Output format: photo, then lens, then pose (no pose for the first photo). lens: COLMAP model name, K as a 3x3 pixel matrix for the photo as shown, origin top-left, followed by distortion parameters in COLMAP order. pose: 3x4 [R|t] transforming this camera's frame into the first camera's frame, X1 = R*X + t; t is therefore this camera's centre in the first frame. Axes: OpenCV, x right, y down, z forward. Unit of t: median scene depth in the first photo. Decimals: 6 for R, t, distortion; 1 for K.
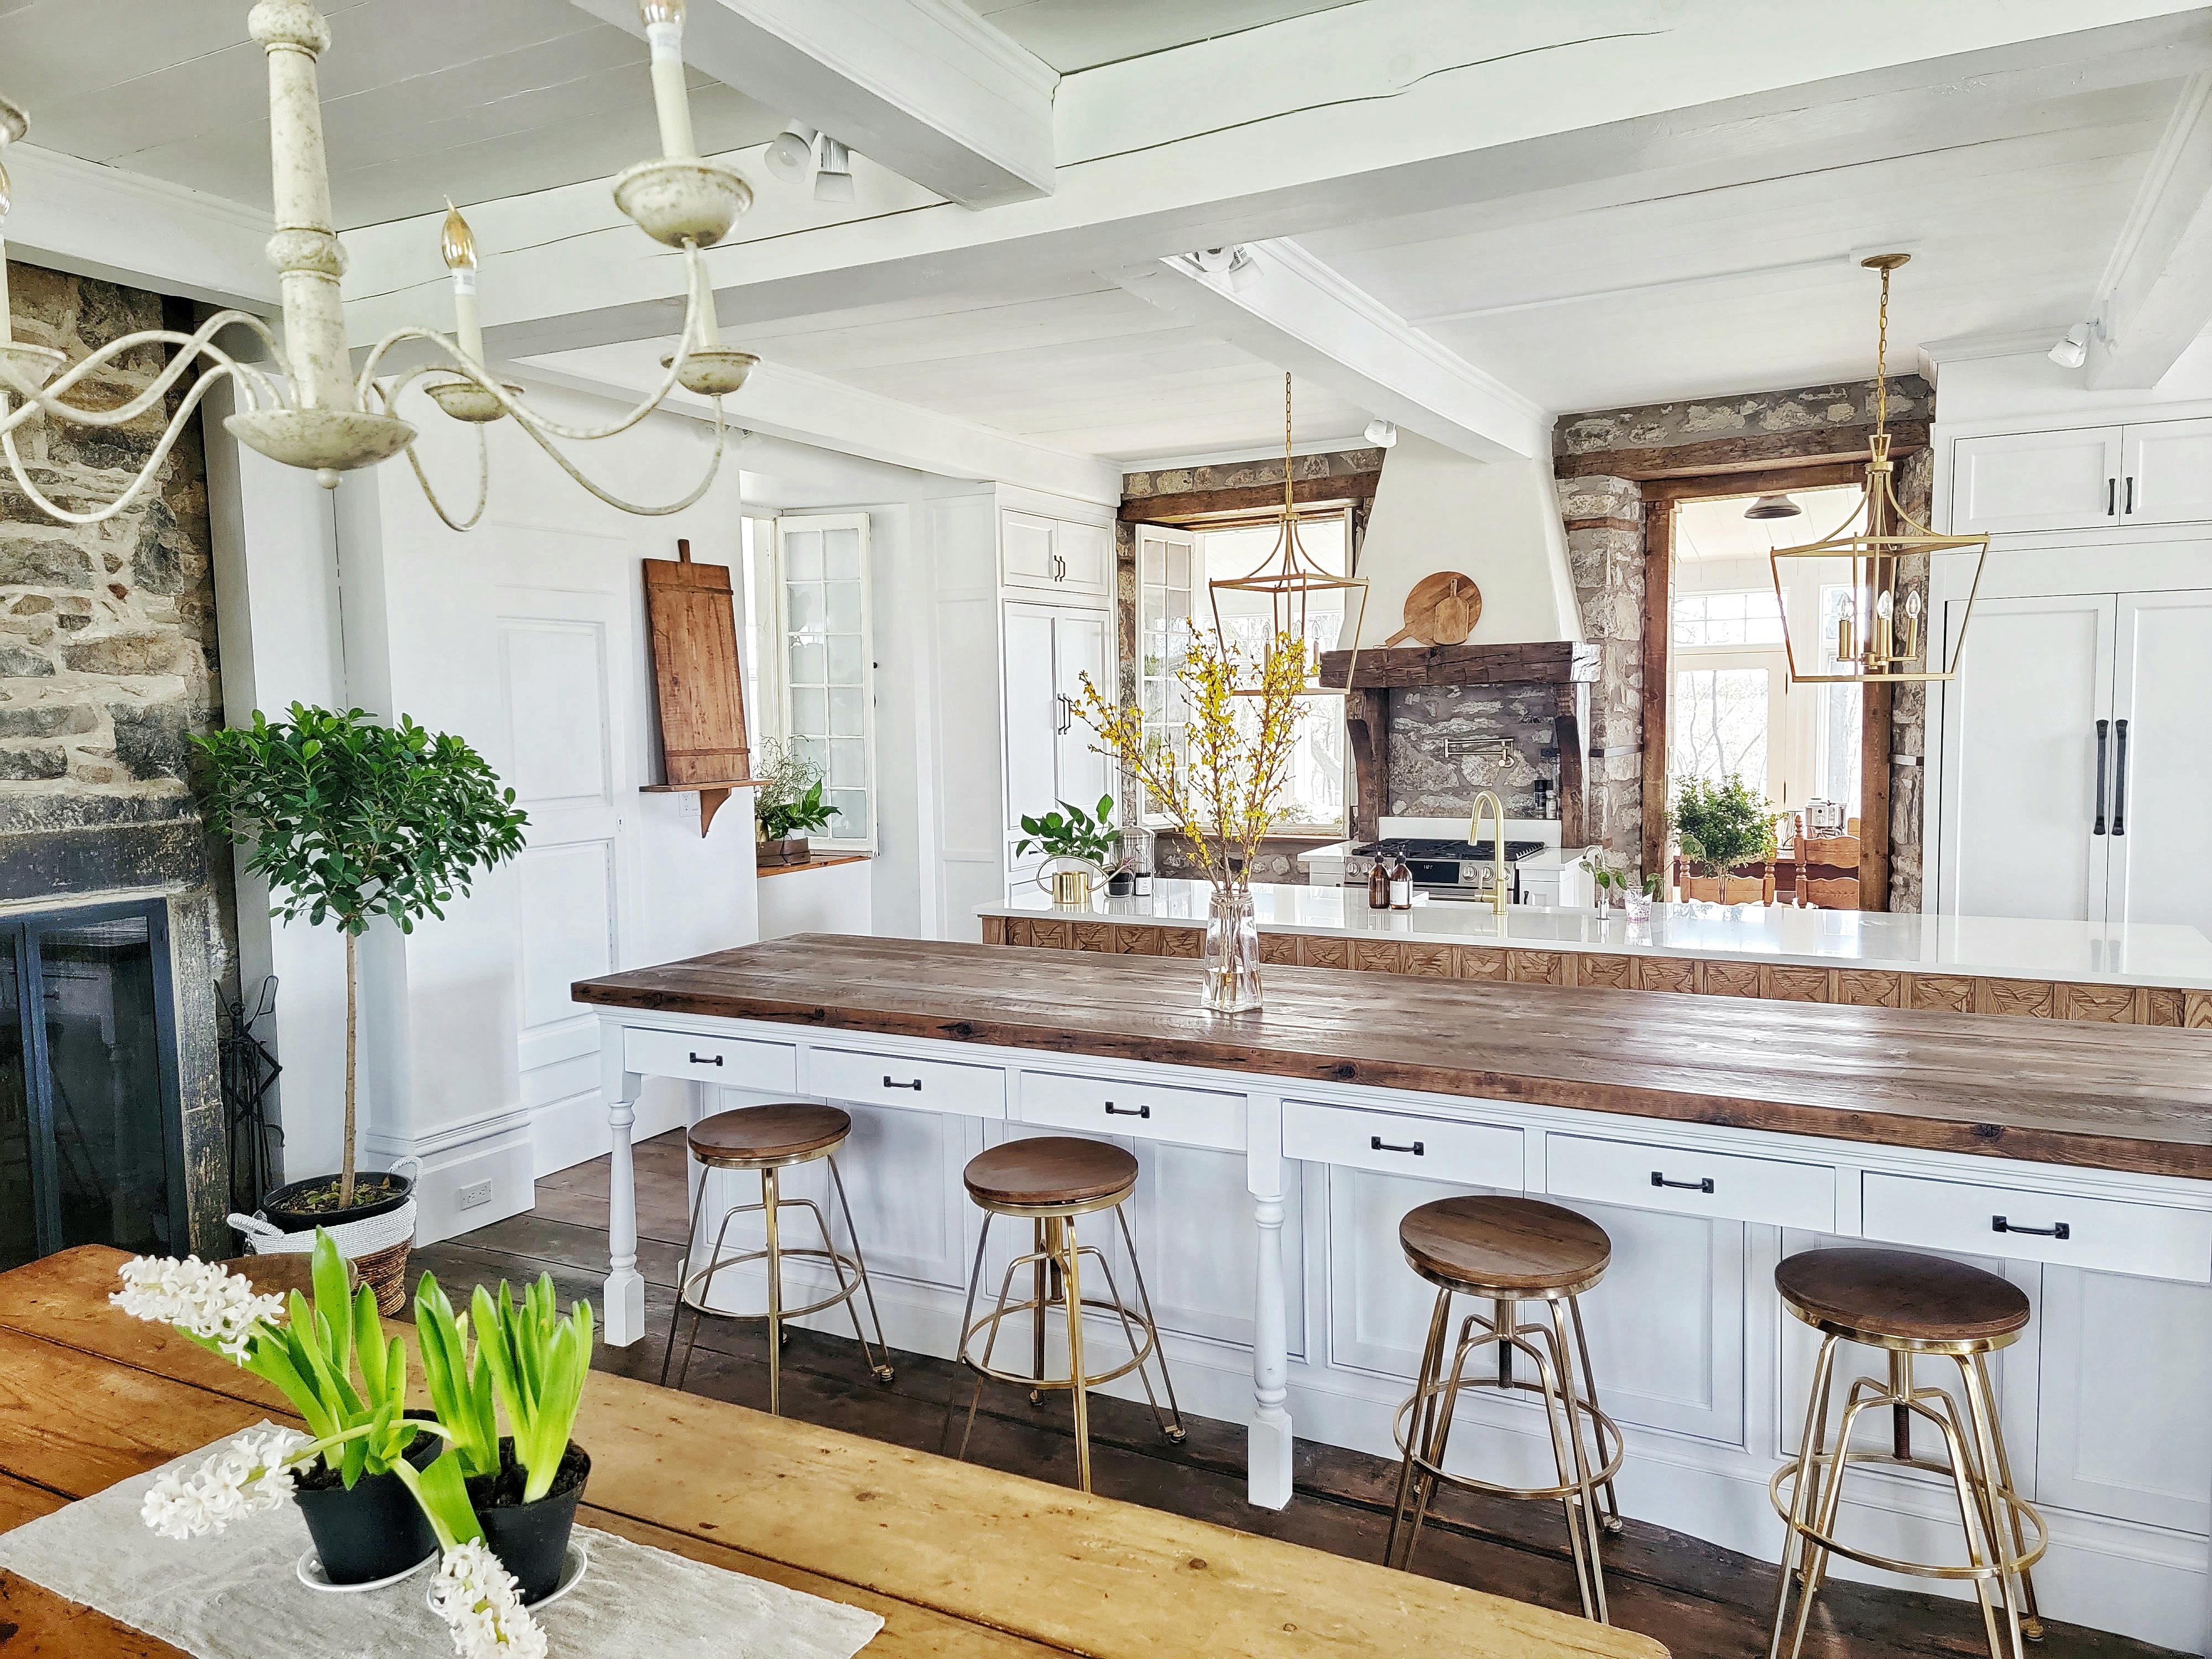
lens RADIAL K [[1544.6, 0, 1097.7], [0, 1544.6, 816.2], [0, 0, 1]] dist [0.082105, -0.064708]
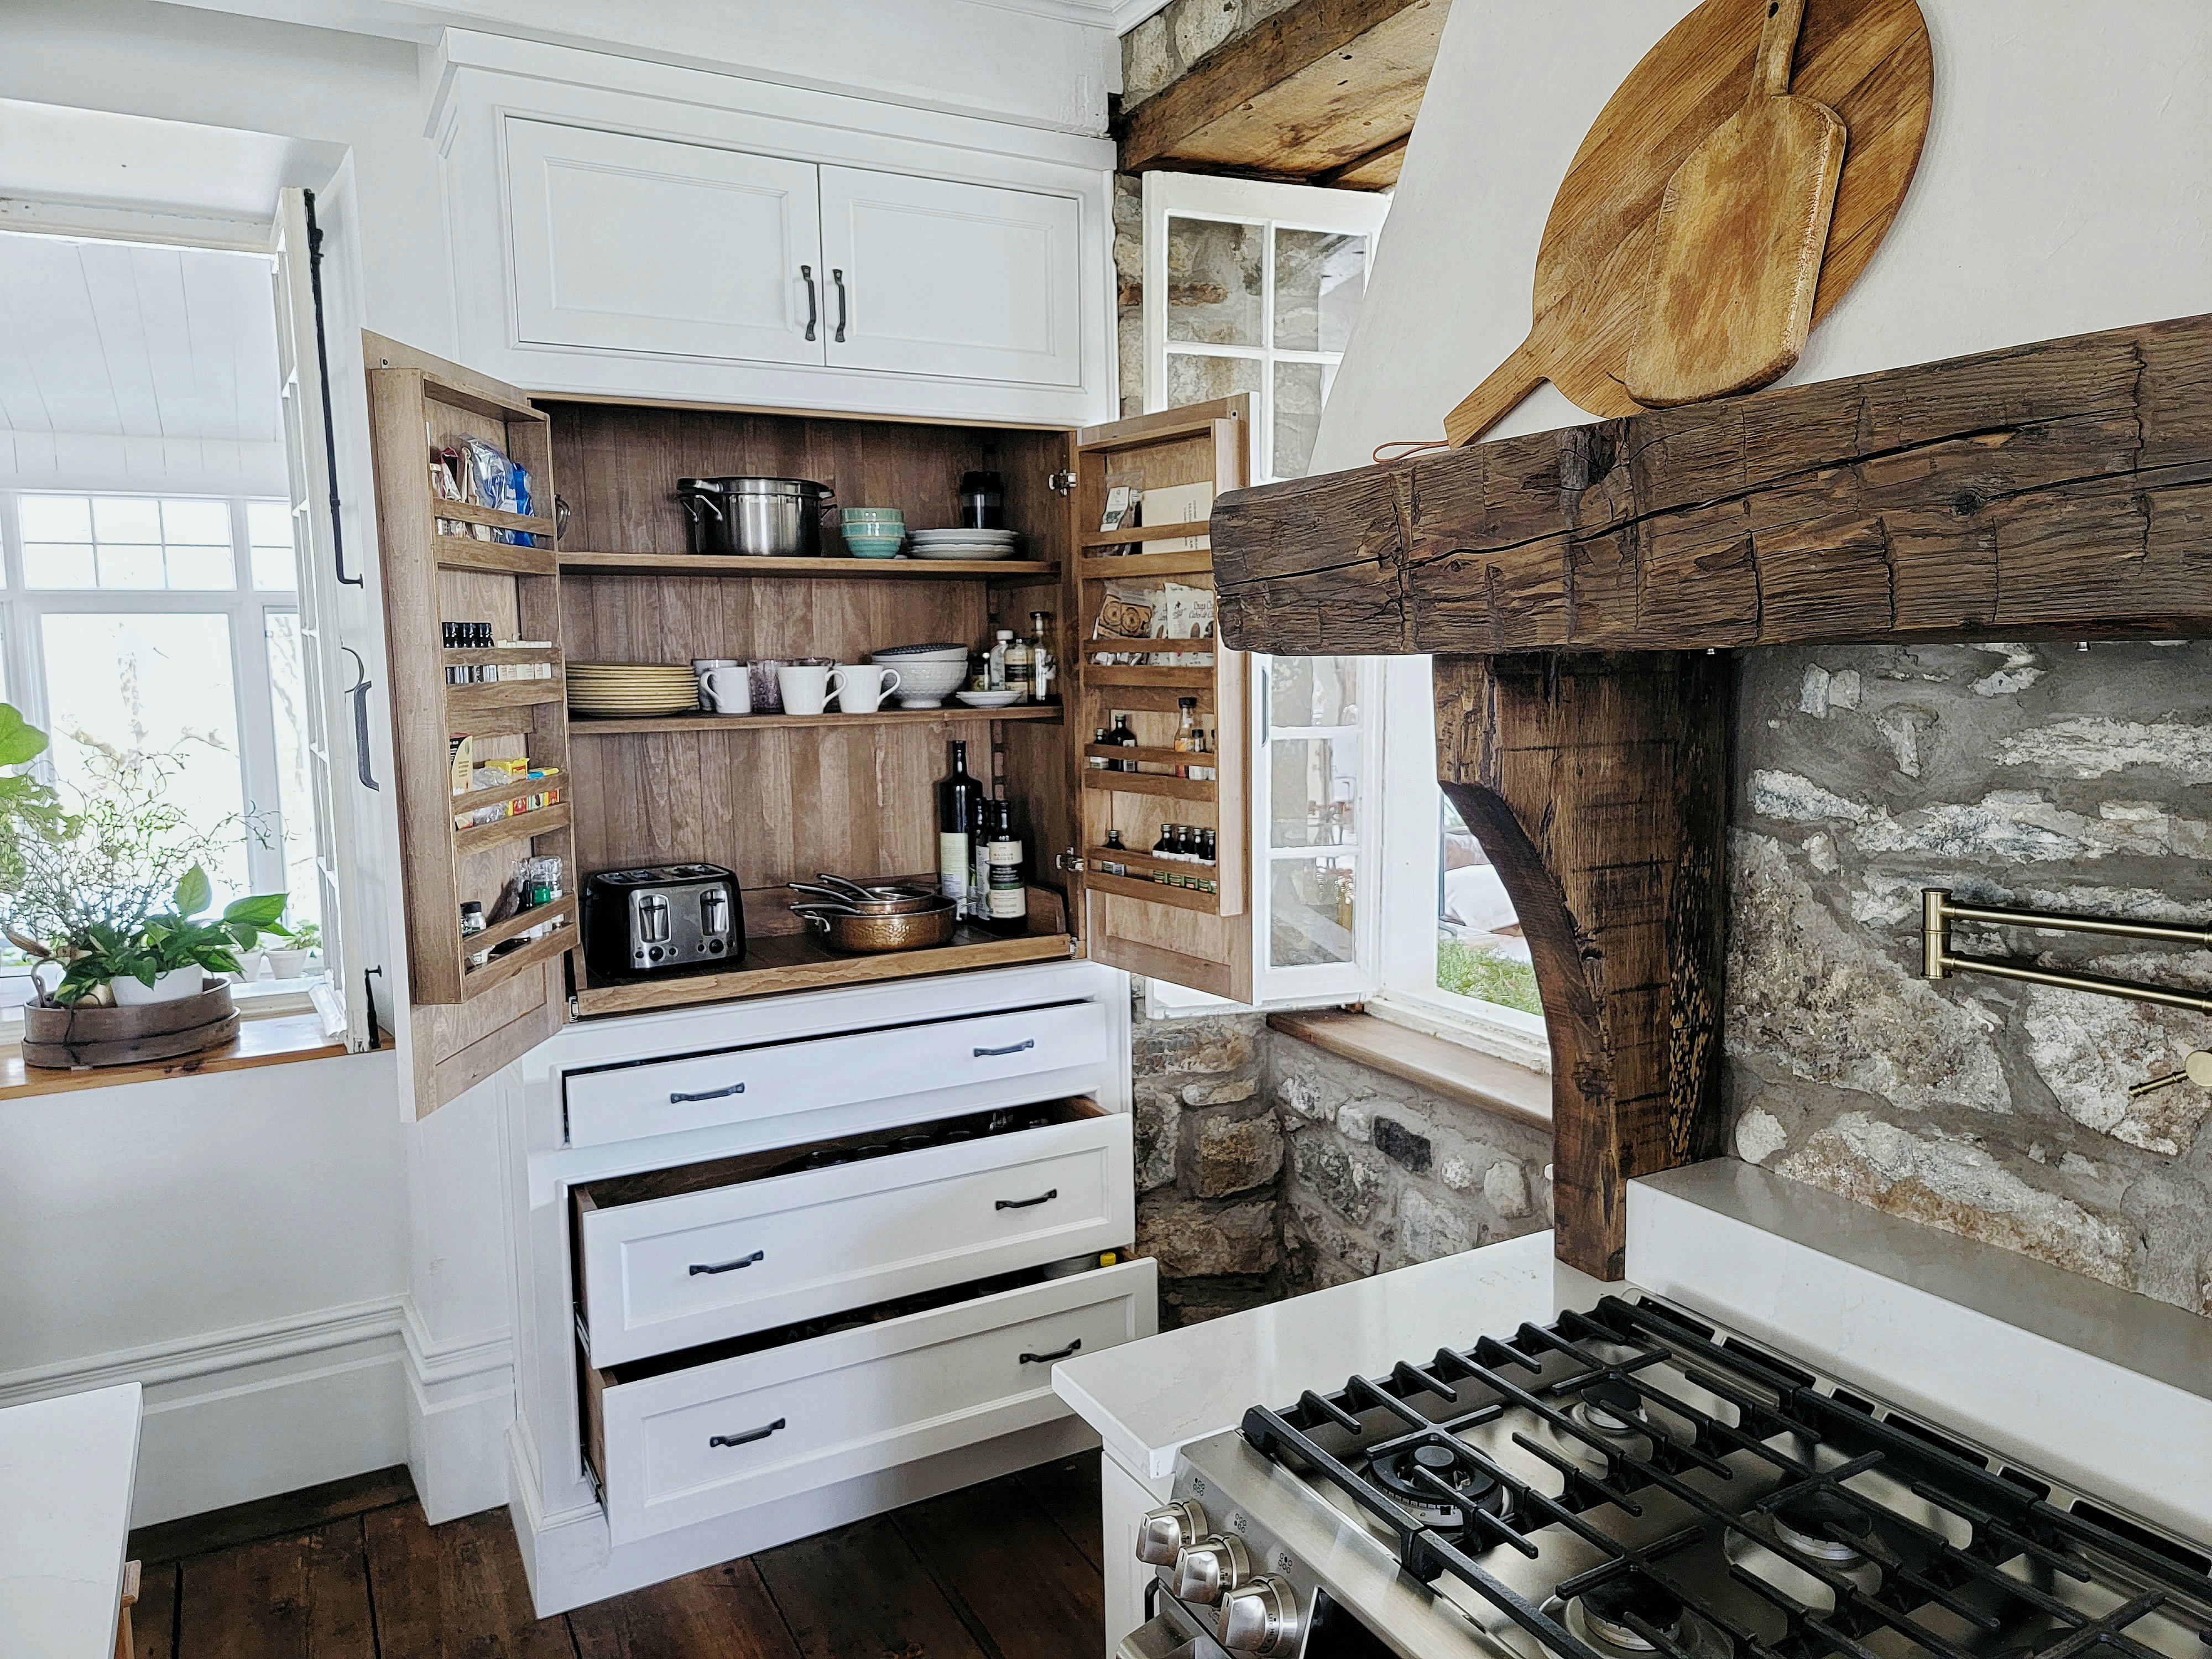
lens RADIAL K [[1544.6, 0, 1119.2], [0, 1544.6, 813.6], [0, 0, 1]] dist [0.082105, -0.064708]
pose [[0.837565, 0.065407, -0.542408, 0.267662], [-0.042133, 0.997584, 0.055235, -0.073103], [0.544711, -0.023409, 0.838297, 0.823007]]
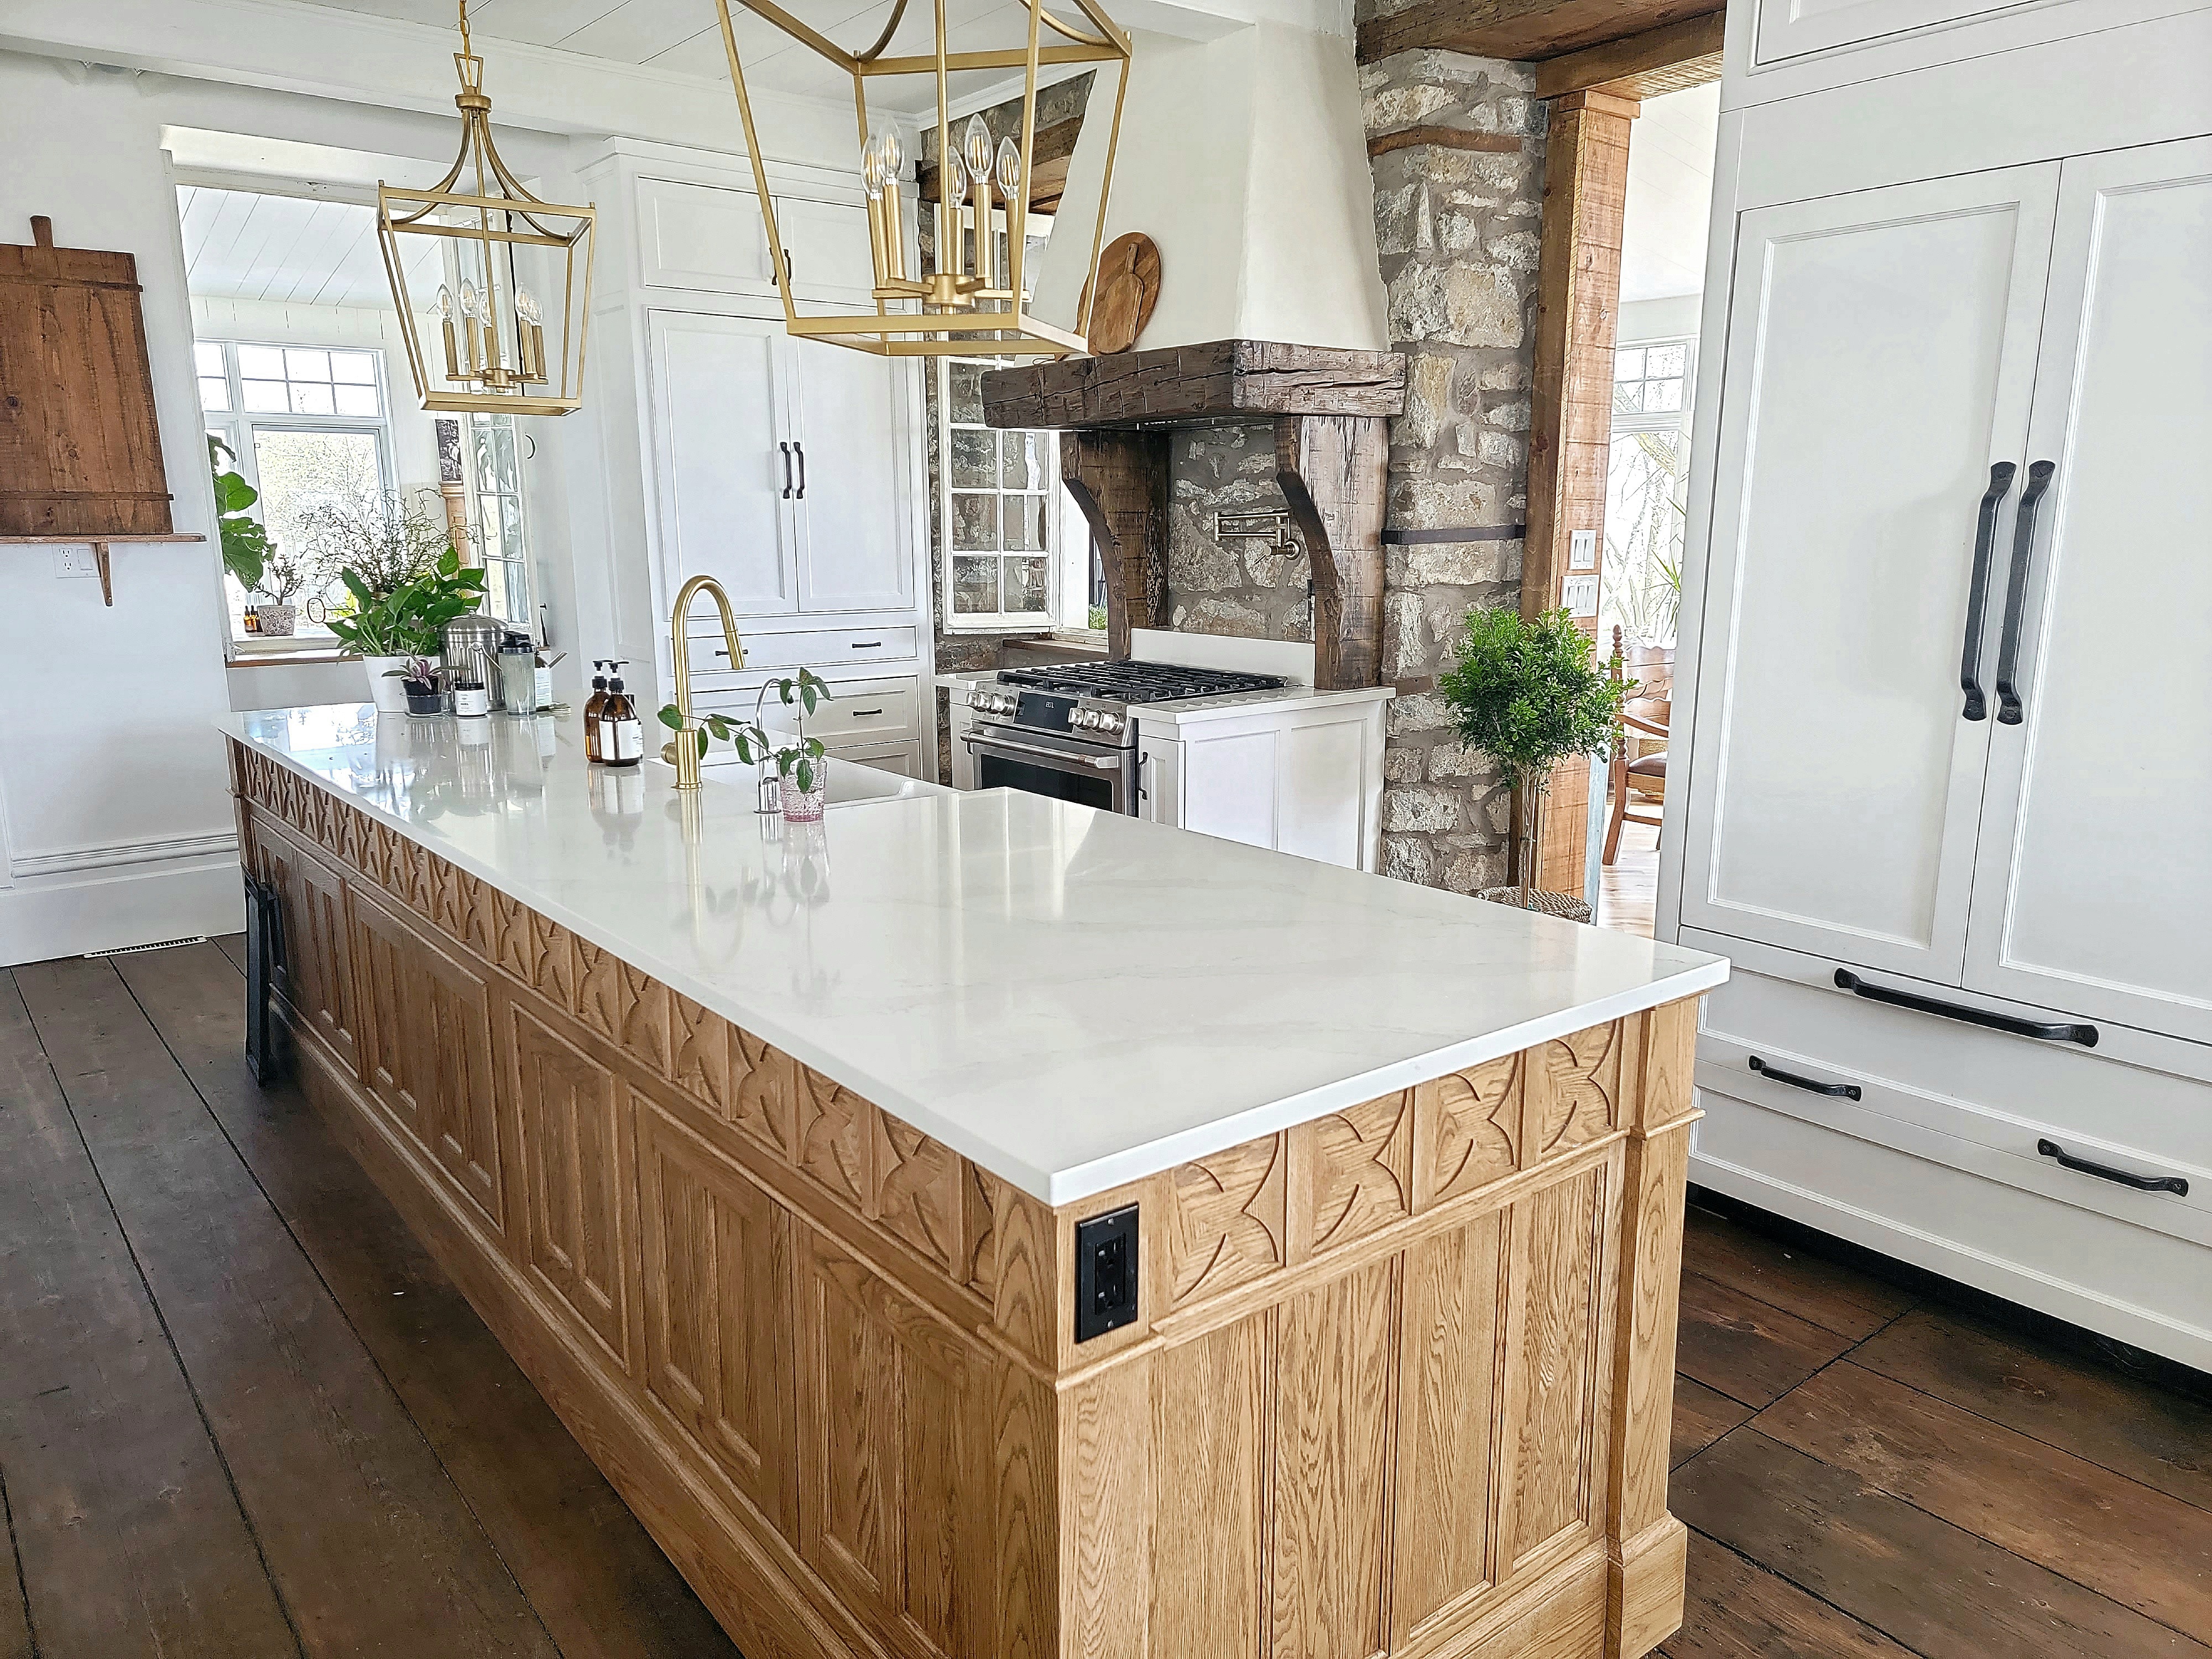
lens RADIAL K [[1544.6, 0, 1113.4], [0, 1544.6, 824.0], [0, 0, 1]] dist [0.082105, -0.064708]
pose [[0.916481, 0.094489, -0.388759, 0.489953], [-0.042988, 0.989342, 0.139121, -0.009324], [0.397761, -0.110790, 0.910775, 0.401318]]
